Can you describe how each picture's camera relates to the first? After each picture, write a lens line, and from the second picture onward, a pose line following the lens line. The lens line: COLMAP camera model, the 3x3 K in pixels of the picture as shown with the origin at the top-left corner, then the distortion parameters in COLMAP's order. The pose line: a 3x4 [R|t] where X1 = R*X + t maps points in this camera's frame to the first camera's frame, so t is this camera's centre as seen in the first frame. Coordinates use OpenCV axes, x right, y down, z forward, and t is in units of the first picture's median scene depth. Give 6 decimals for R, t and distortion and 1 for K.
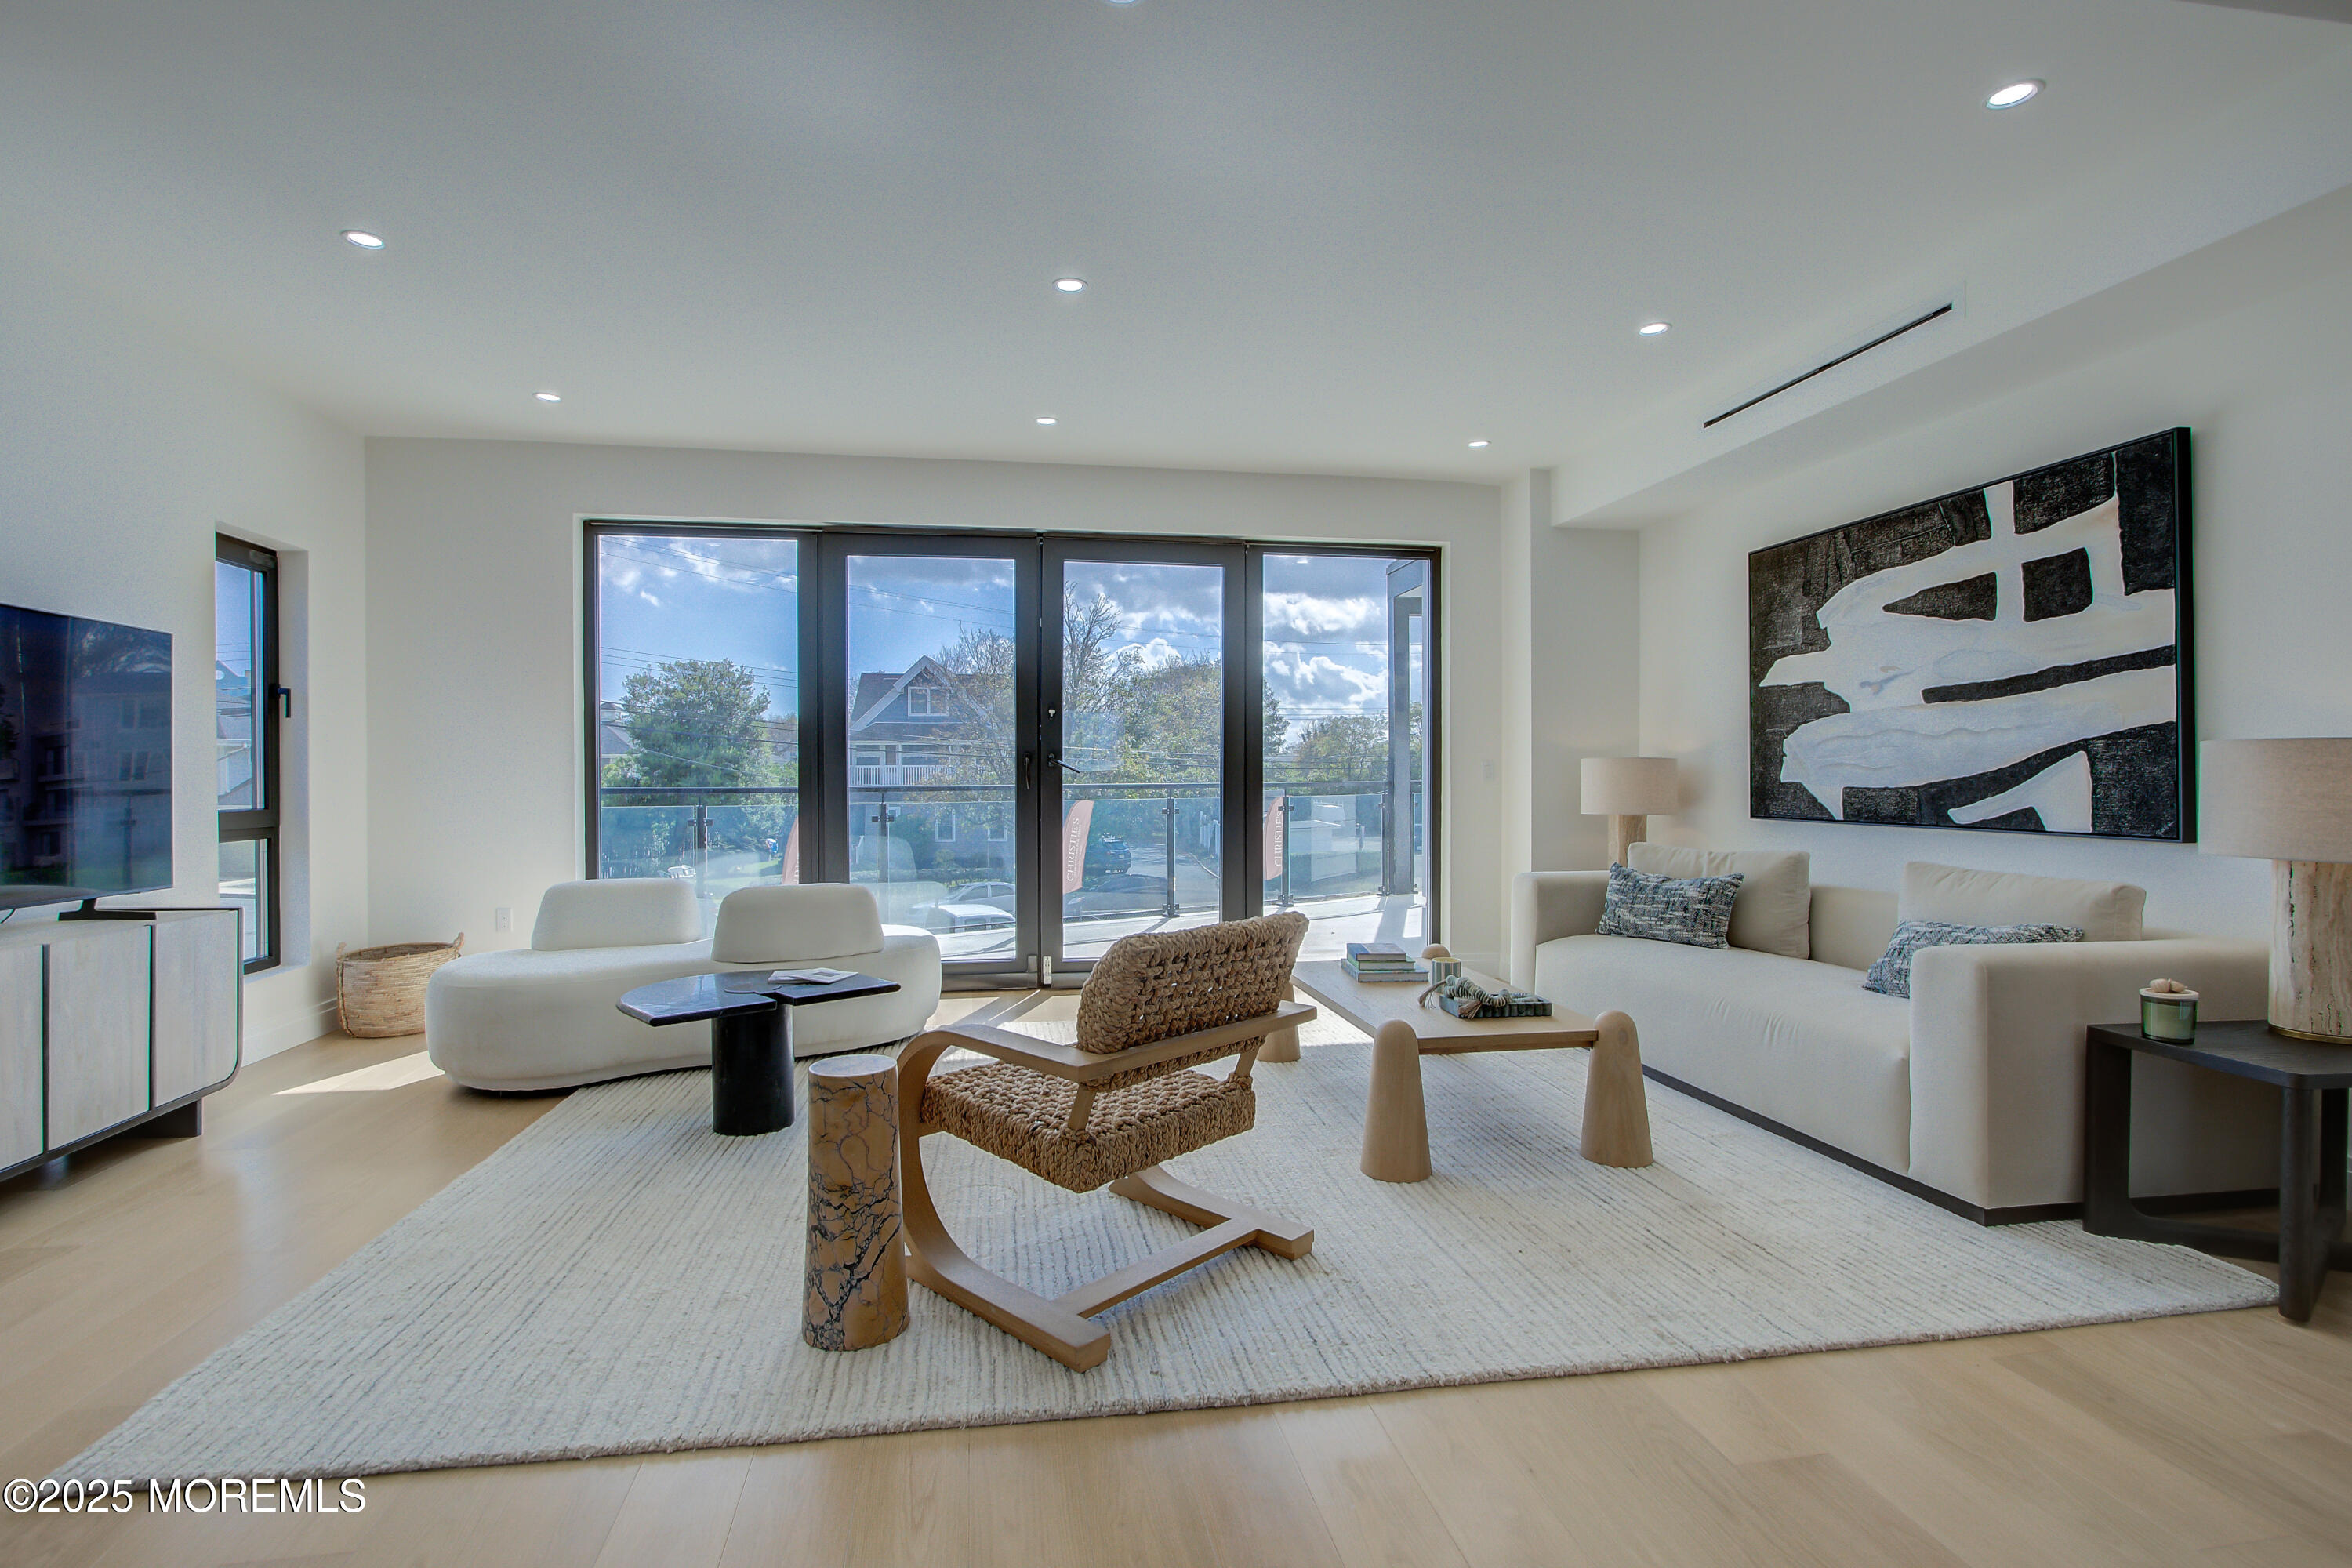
lens RADIAL K [[1101.0, 0, 1180.0], [0, 1101.0, 785.0], [0, 0, 1]] dist [-0.015803, 0.002725]
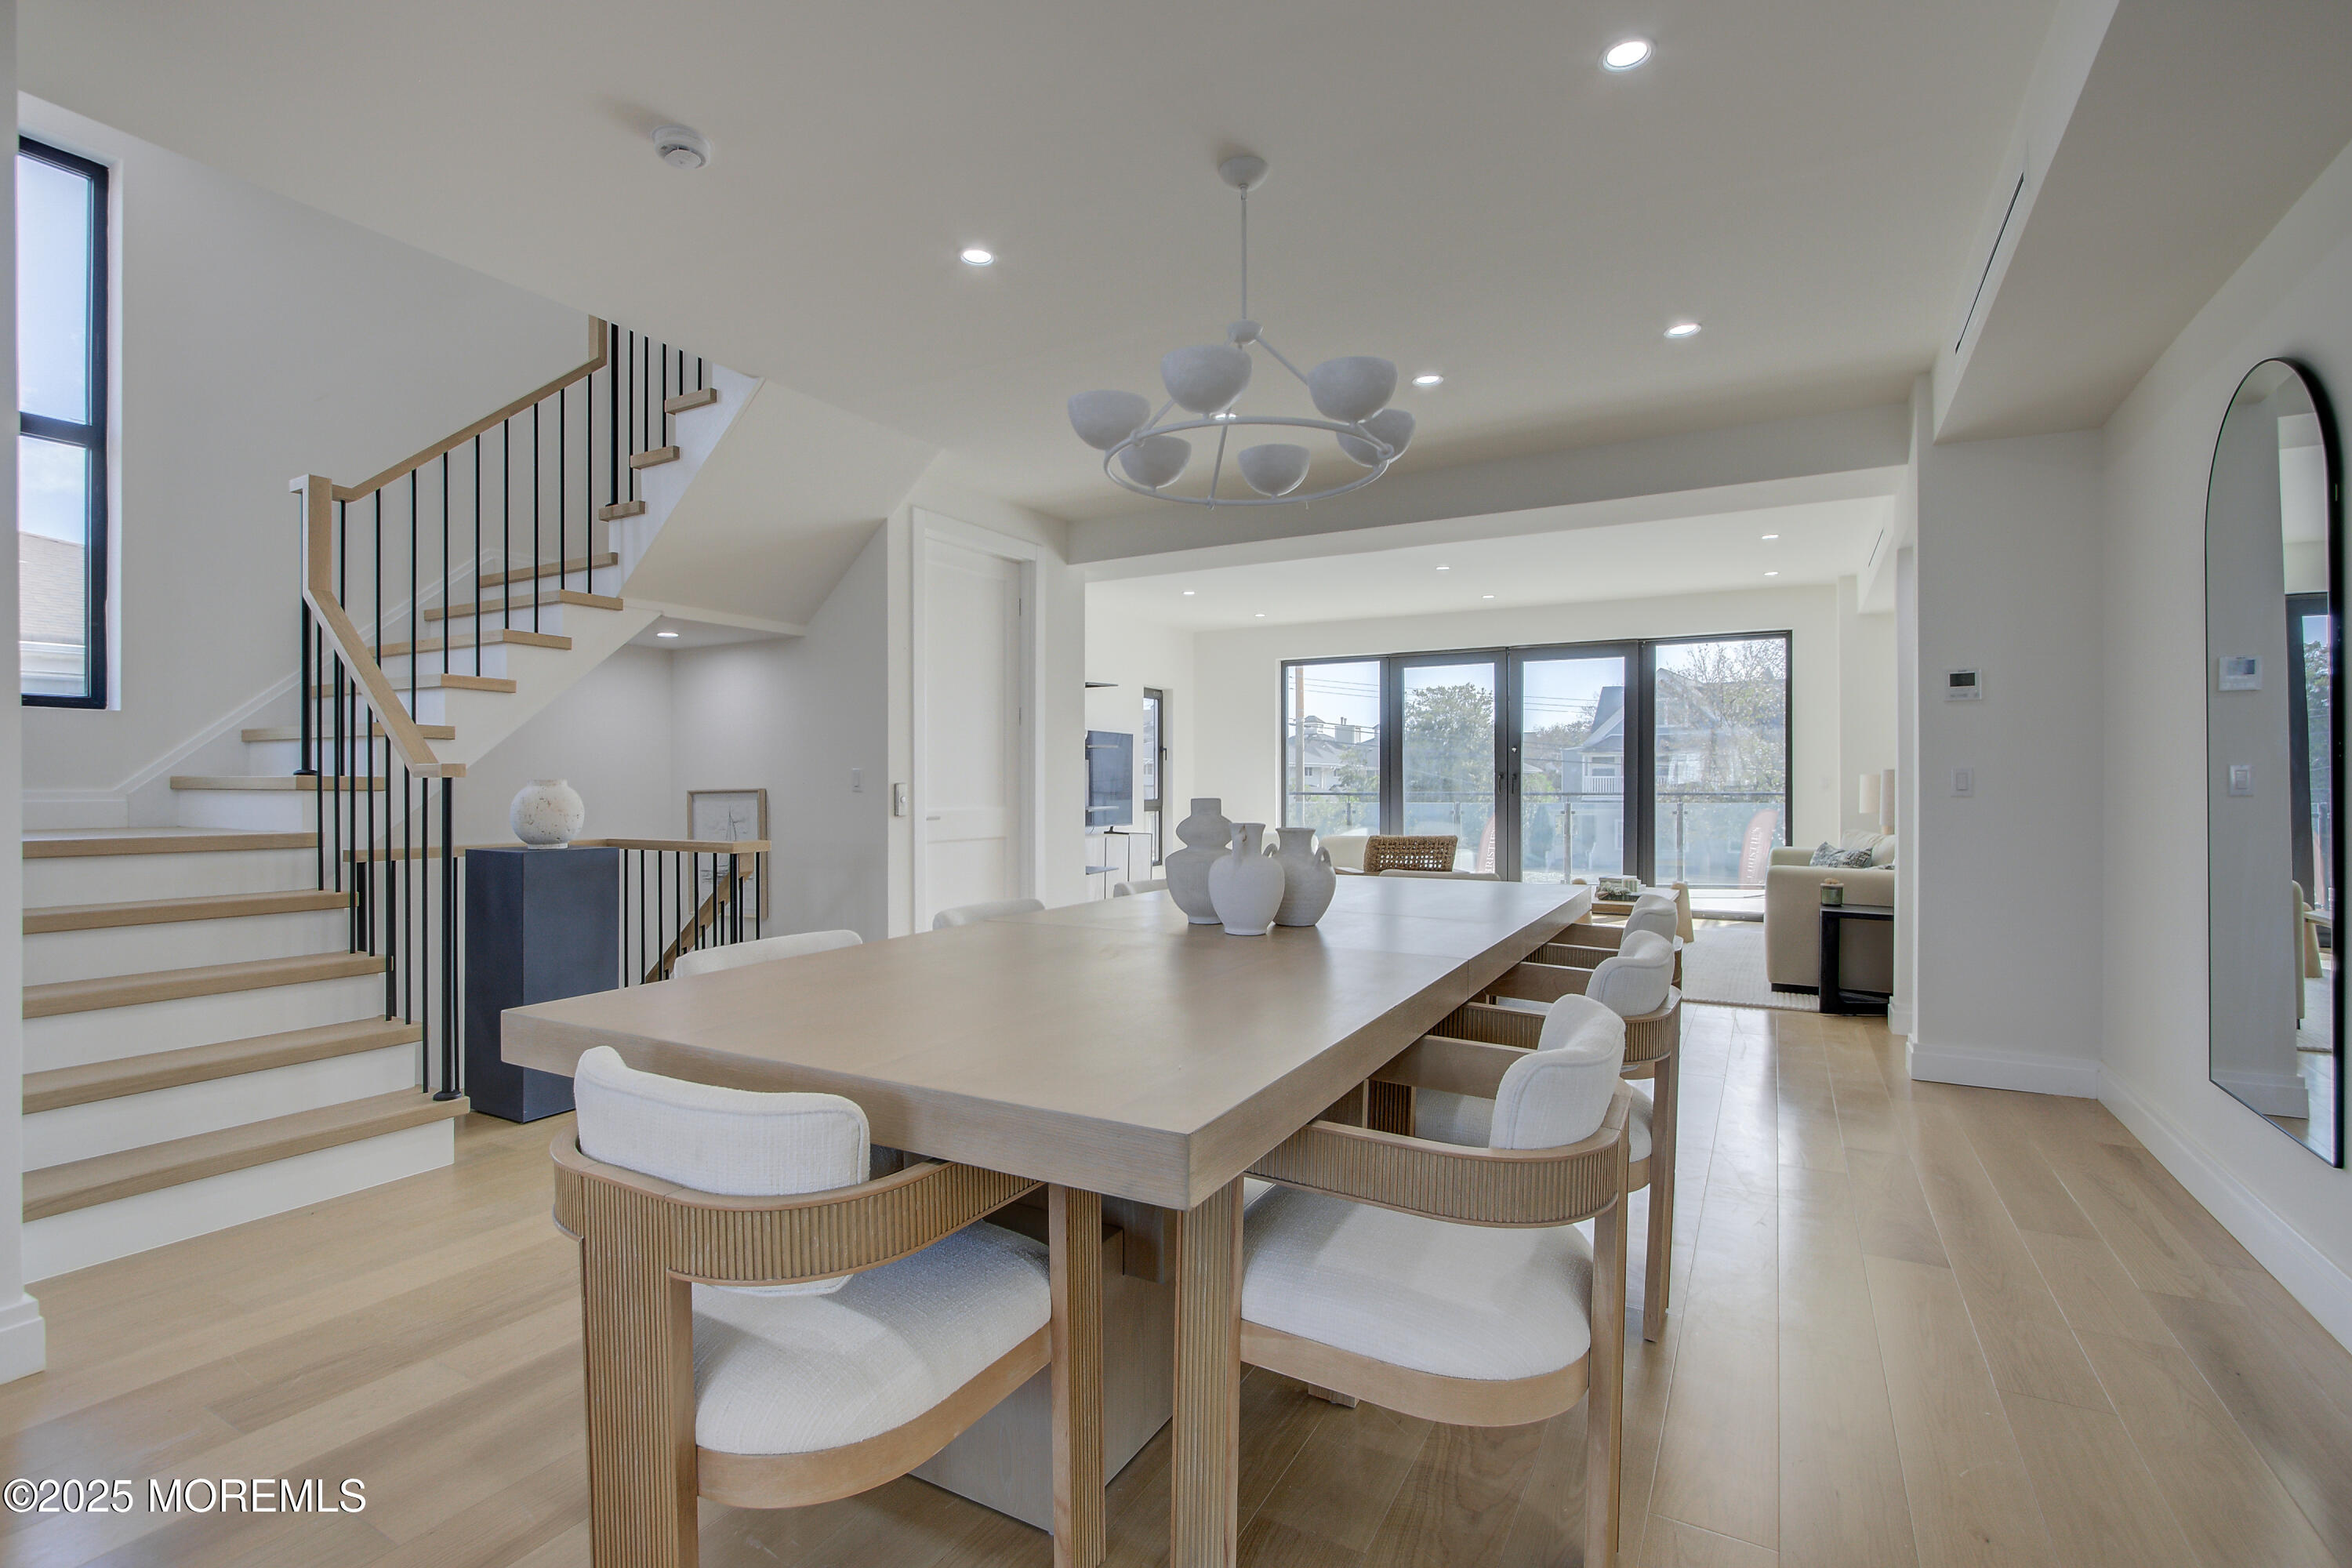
lens RADIAL K [[1101.0, 0, 1146.3], [0, 1101.0, 787.6], [0, 0, 1]] dist [-0.015803, 0.002725]
pose [[0.763107, 0.004855, -0.646254, 0.720558], [-0.009216, 0.999952, -0.003370, 0.006432], [0.646206, 0.008528, 0.763115, -0.882597]]
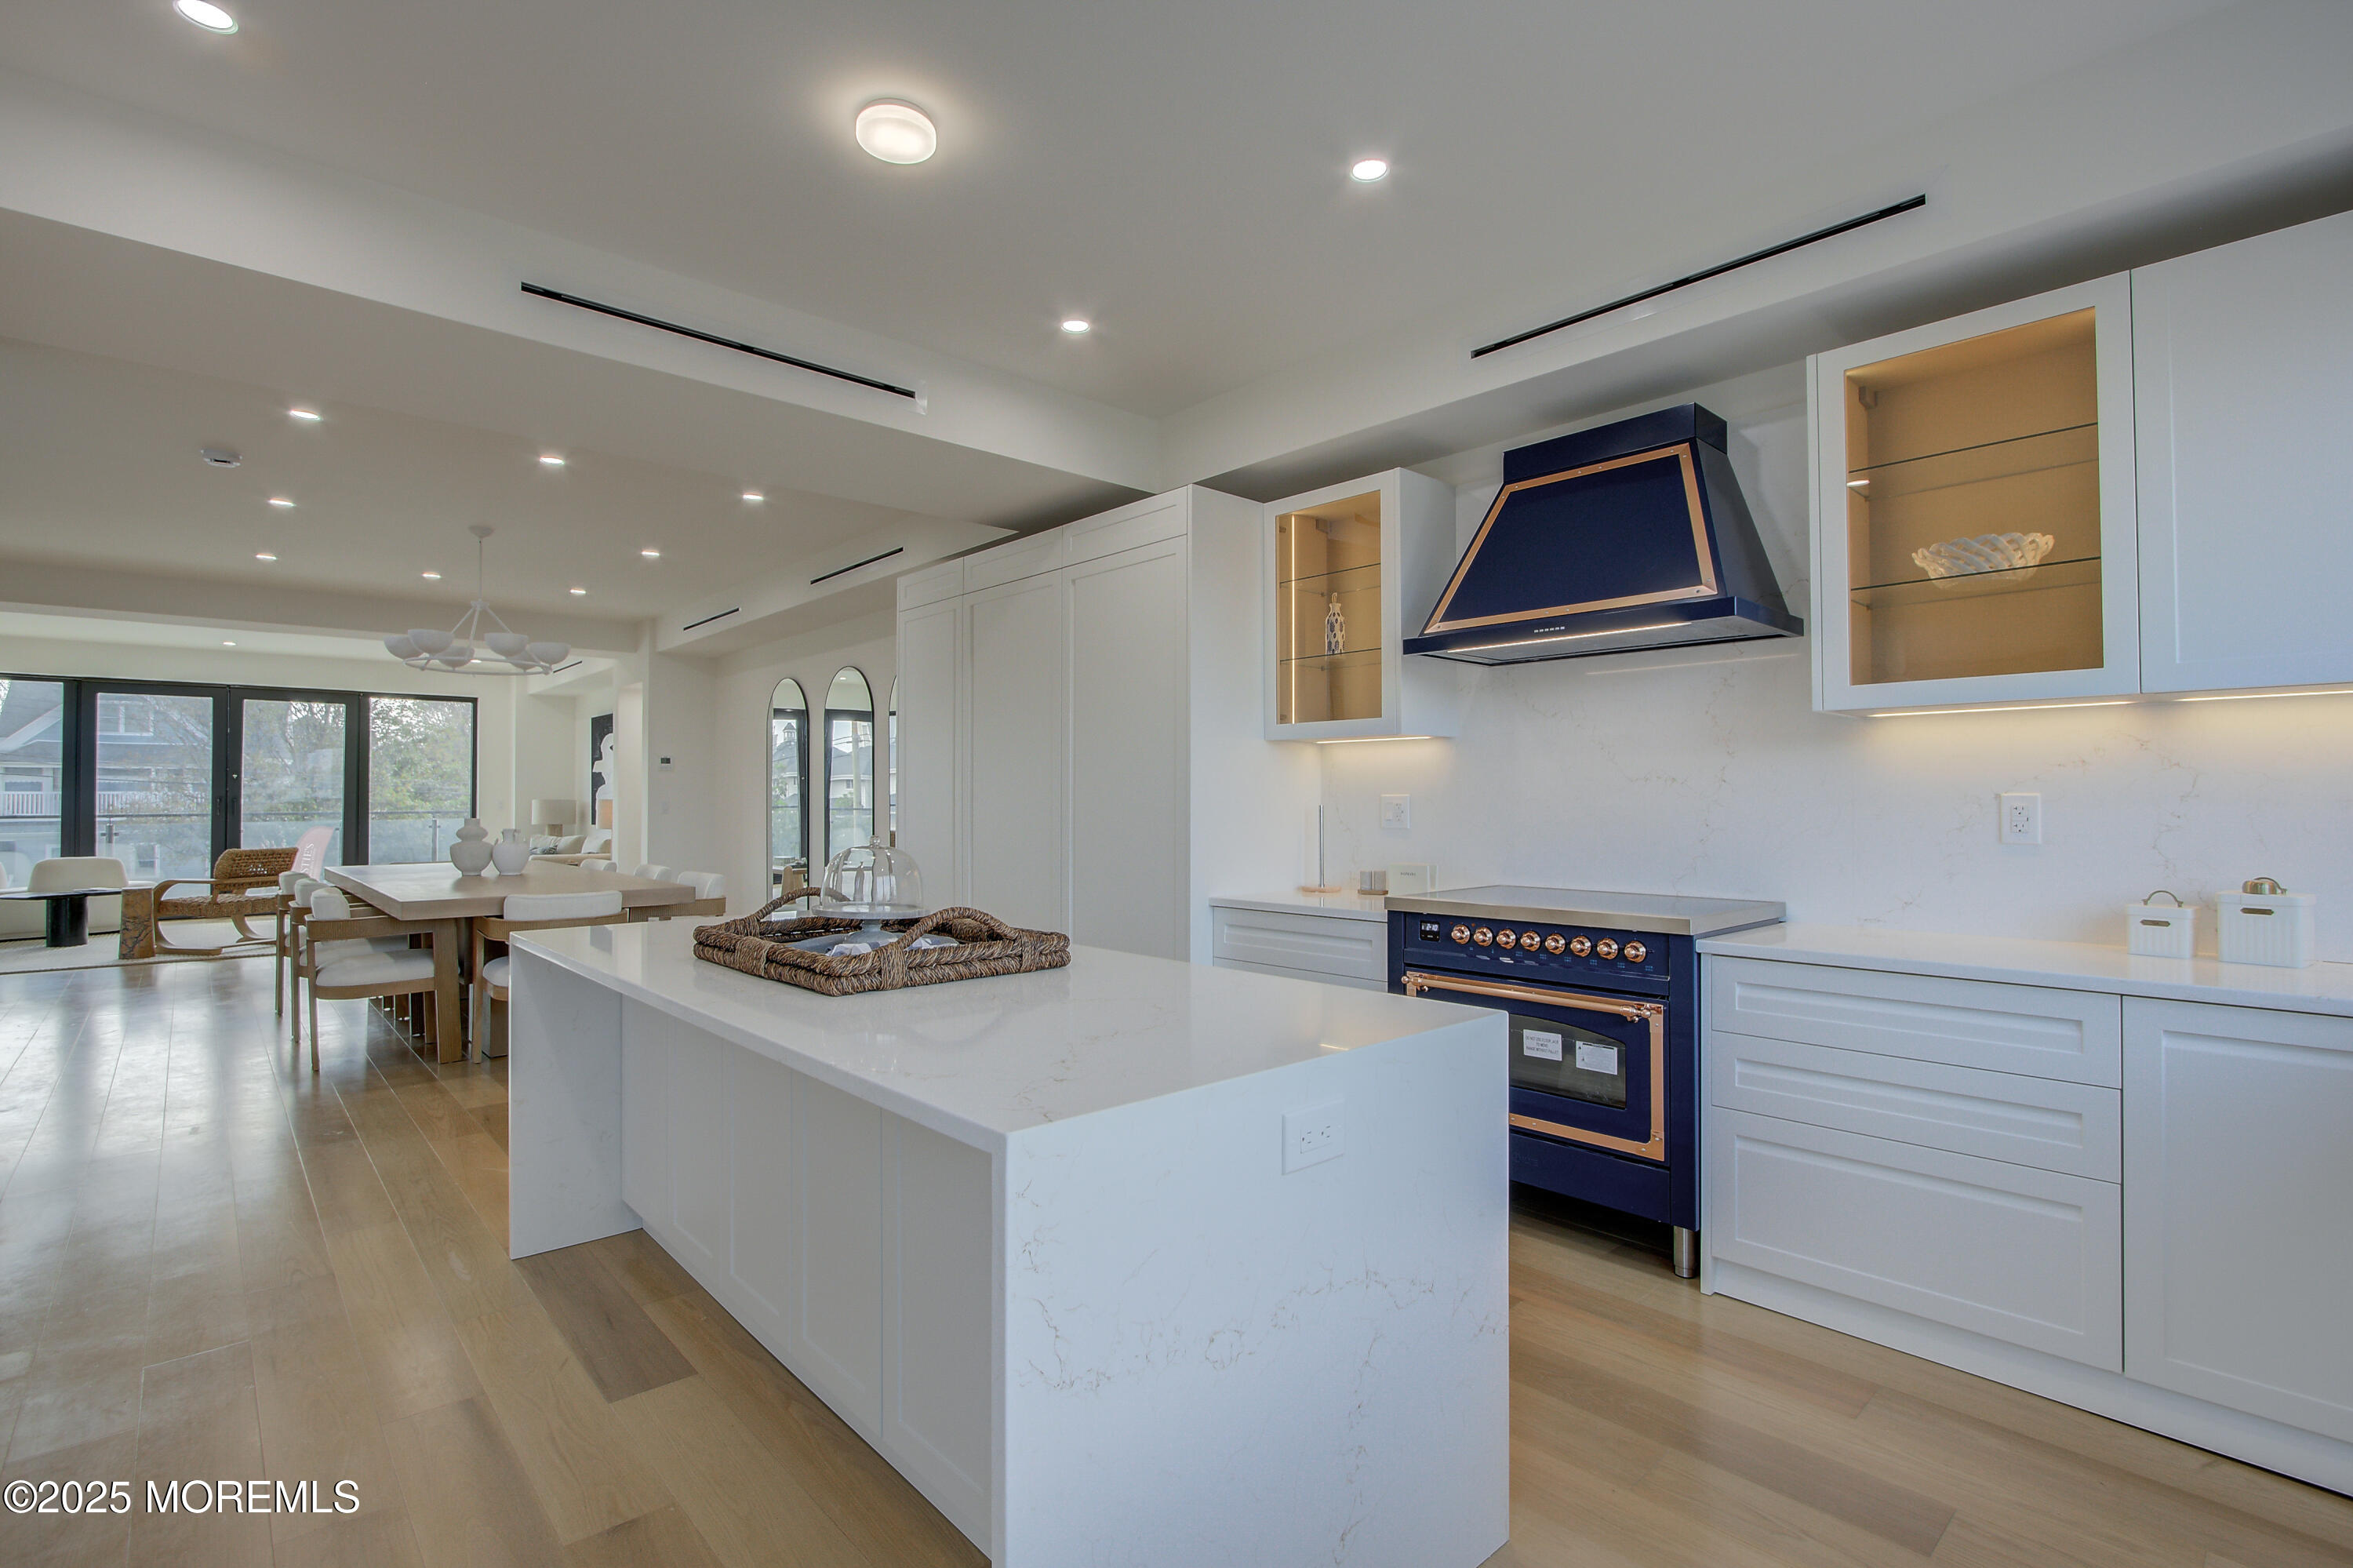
lens RADIAL K [[1101.5, 0, 1153.1], [0, 1101.5, 784.4], [0, 0, 1]] dist [-0.015803, 0.002725]
pose [[0.856882, 0.008734, 0.515439, 0.373978], [0.004199, 0.999705, -0.023920, 0.004096], [-0.515496, 0.022661, 0.856592, -1.970890]]
